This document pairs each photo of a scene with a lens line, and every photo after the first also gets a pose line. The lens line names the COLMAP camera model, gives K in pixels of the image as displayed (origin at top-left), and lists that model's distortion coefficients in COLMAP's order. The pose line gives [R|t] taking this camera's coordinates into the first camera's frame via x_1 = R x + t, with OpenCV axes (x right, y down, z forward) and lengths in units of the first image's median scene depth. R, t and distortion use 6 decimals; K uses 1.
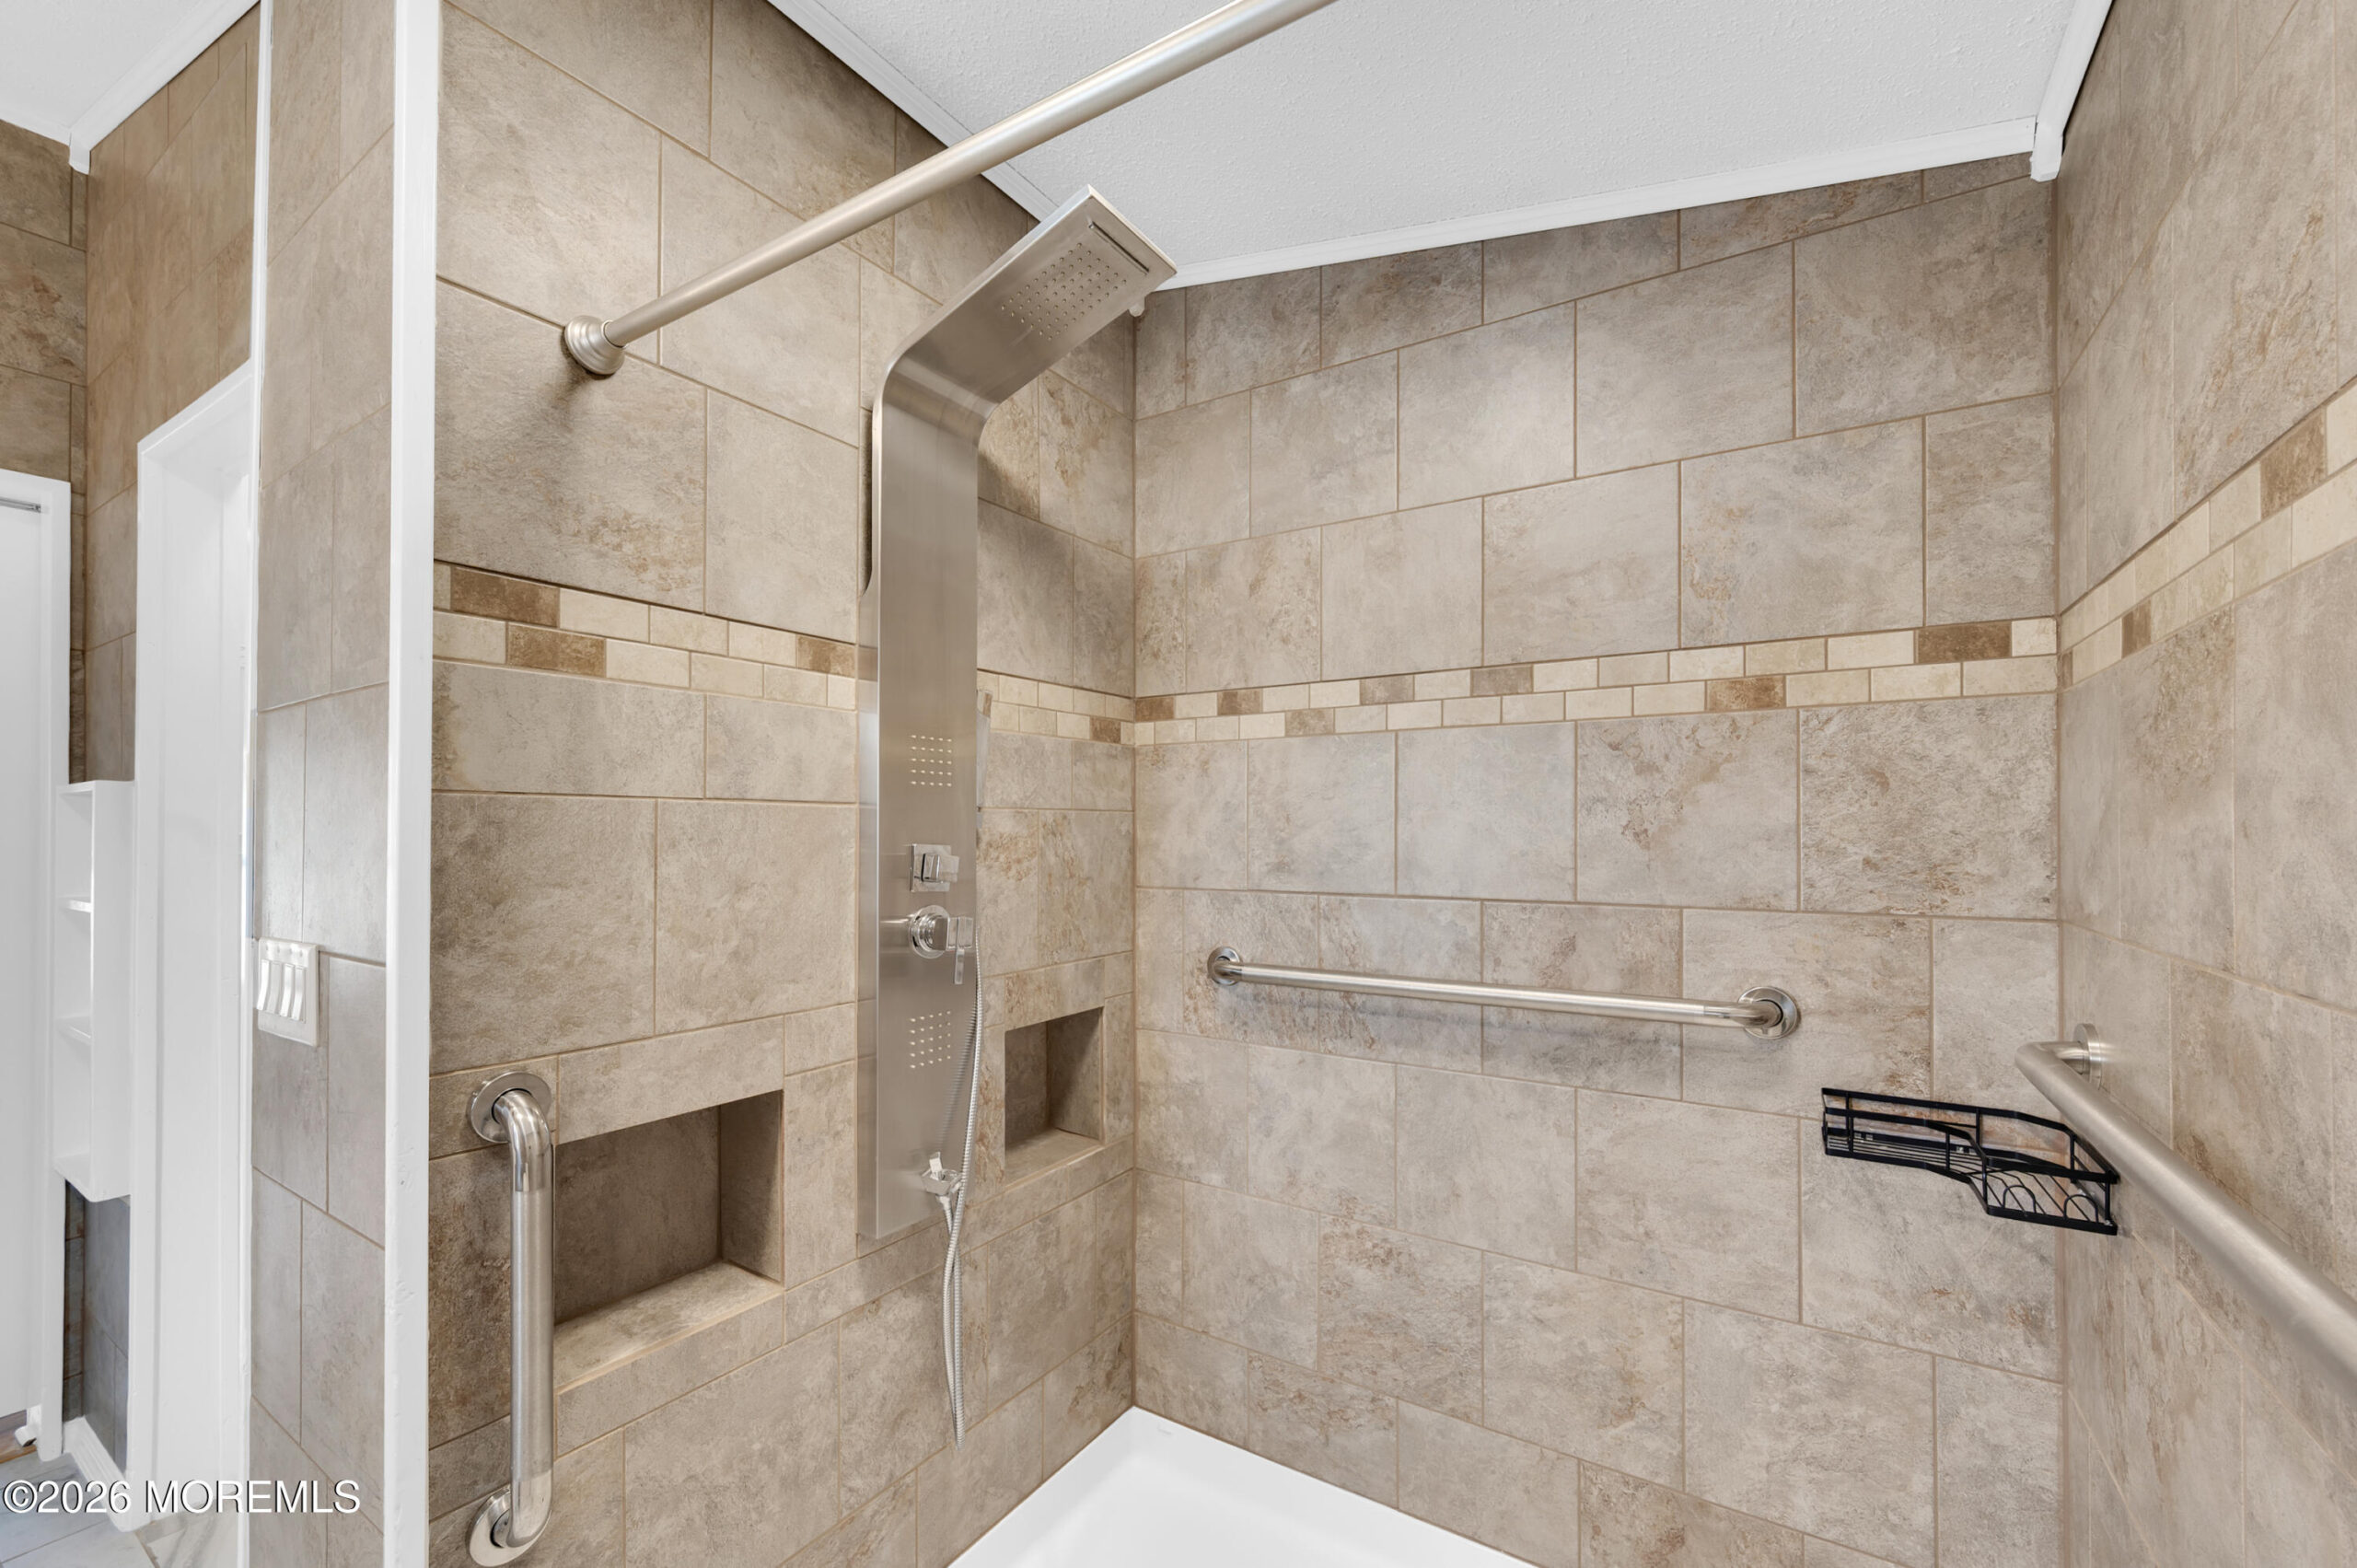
lens RADIAL K [[932.7, 0, 1218.3], [0, 932.7, 825.0], [0, 0, 1]] dist [-0.000326, -0.000674]
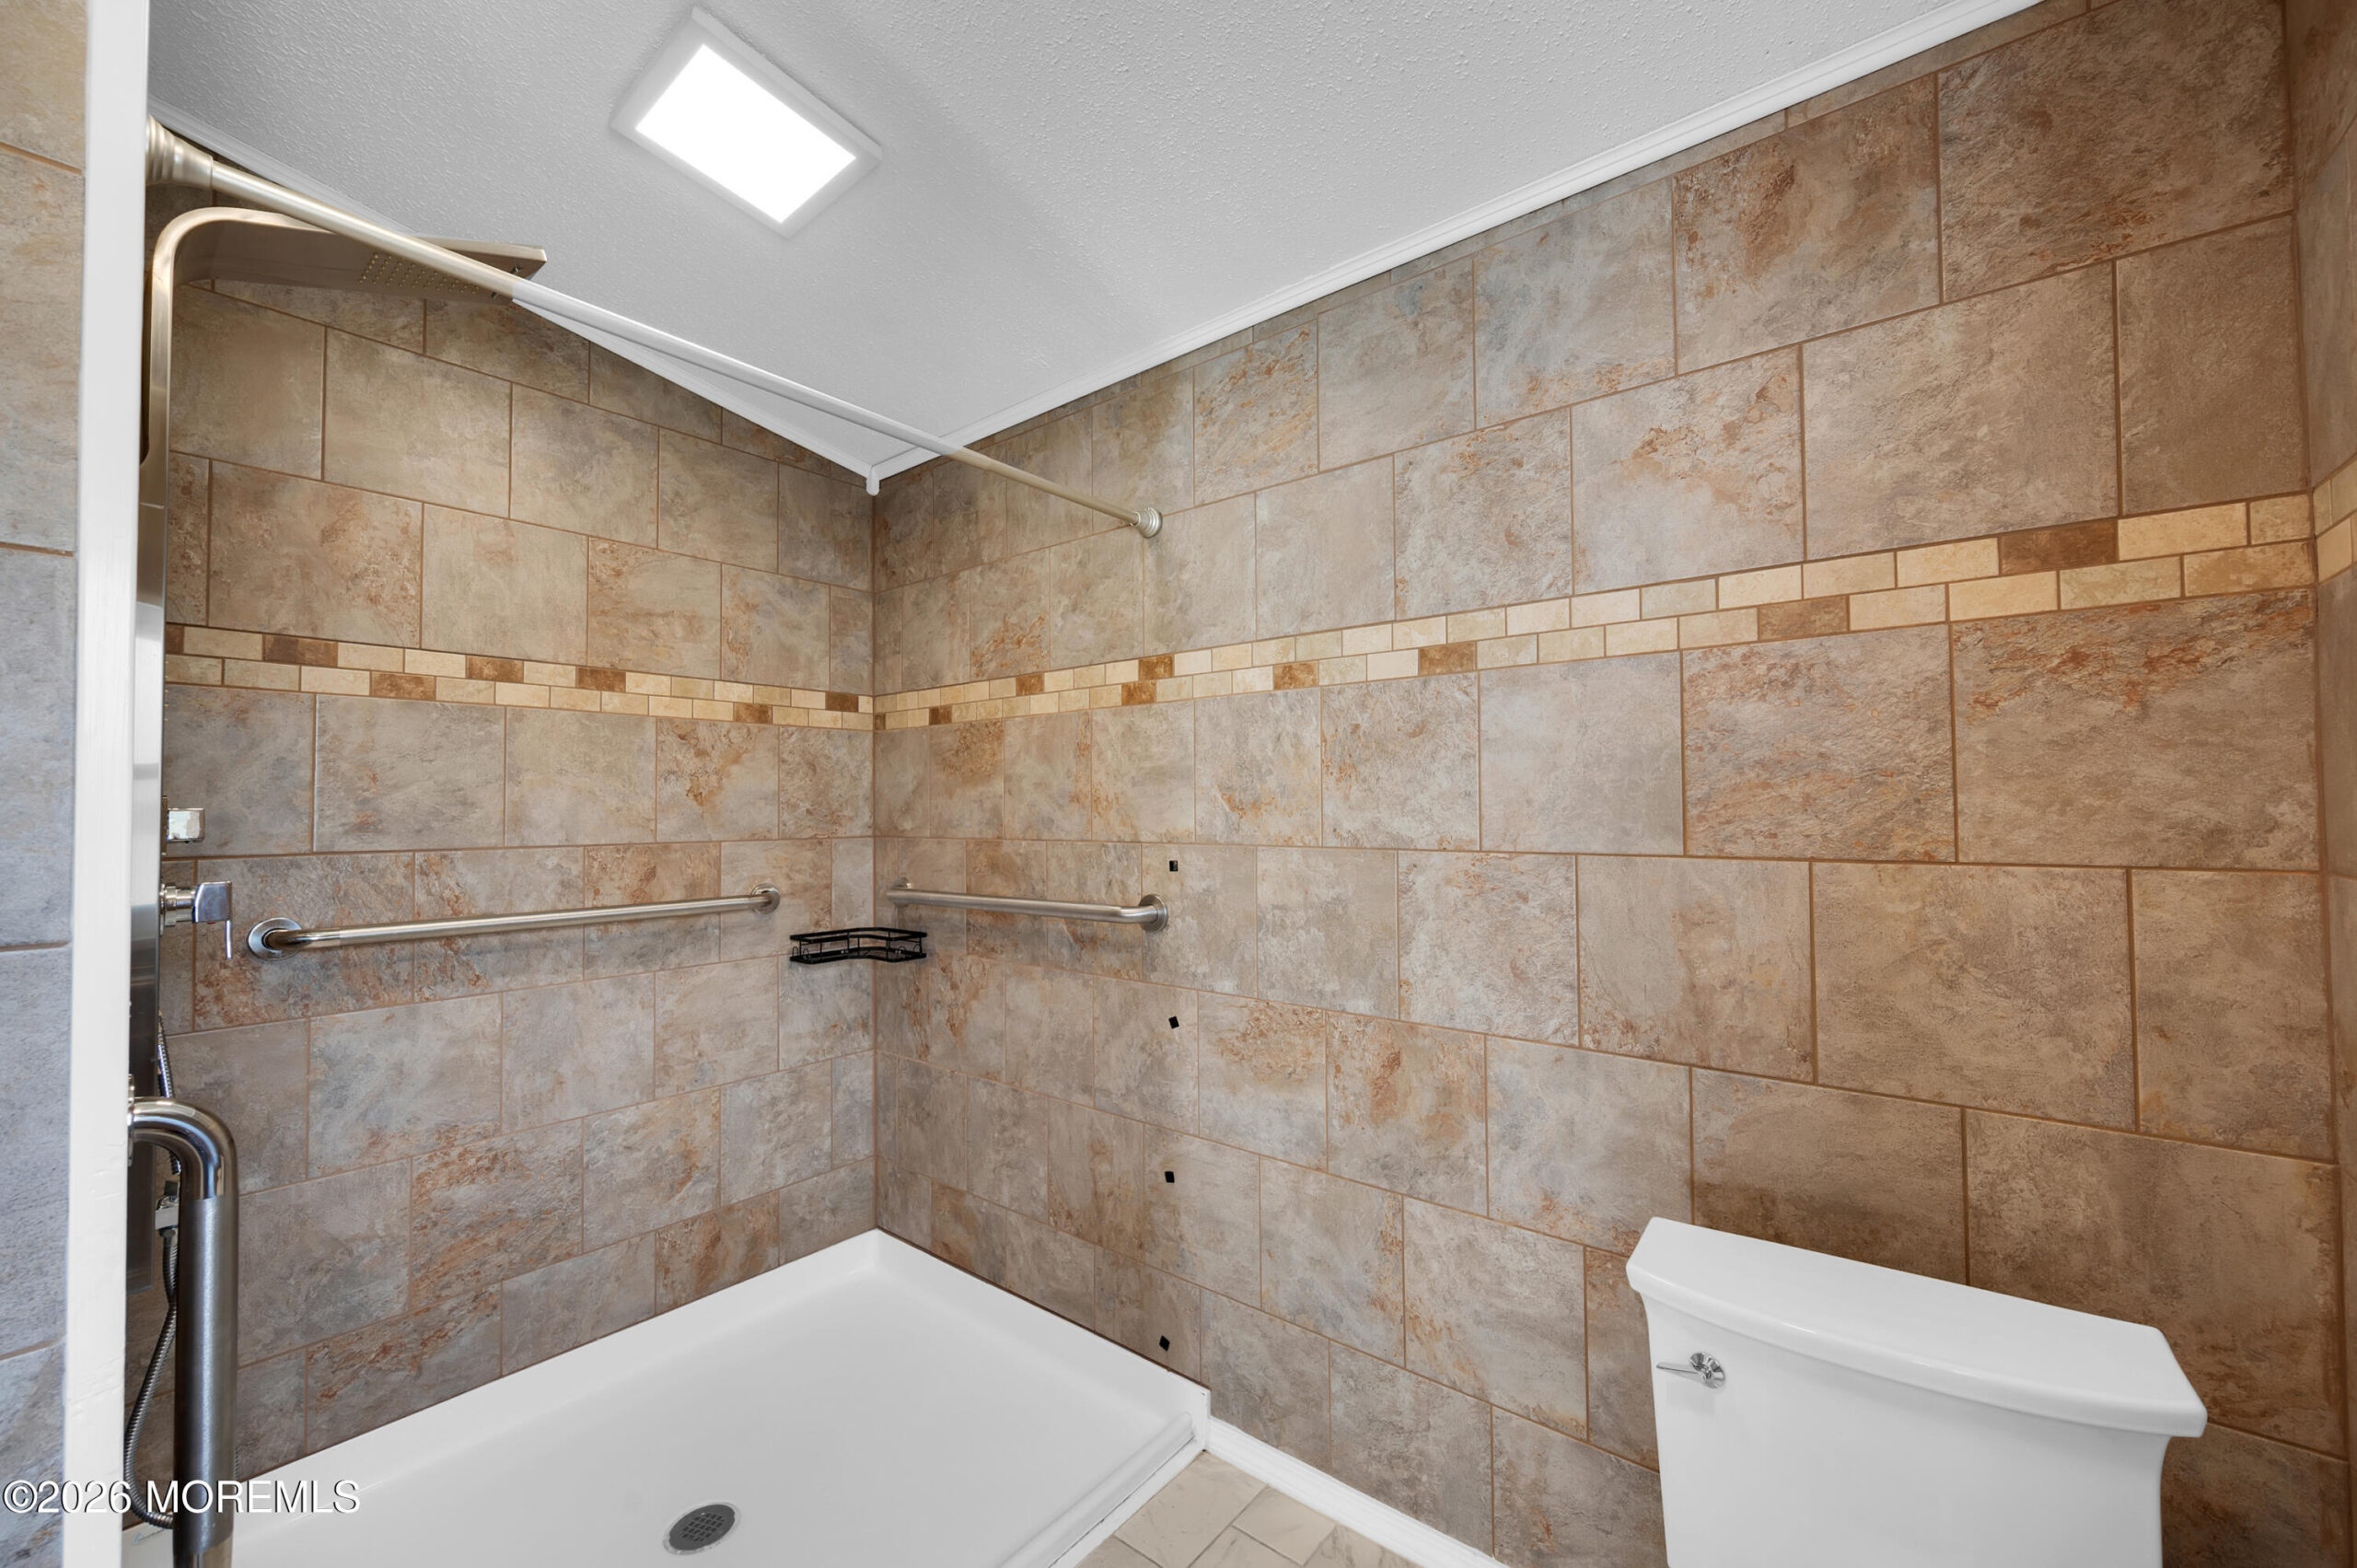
lens RADIAL K [[932.7, 0, 1172.9], [0, 932.7, 787.8], [0, 0, 1]] dist [-0.000326, -0.000674]
pose [[0.121431, 0.020569, 0.992387, -0.995364], [-0.001174, 0.999788, -0.020578, 0.027994], [-0.992599, 0.001334, 0.121429, 0.033864]]
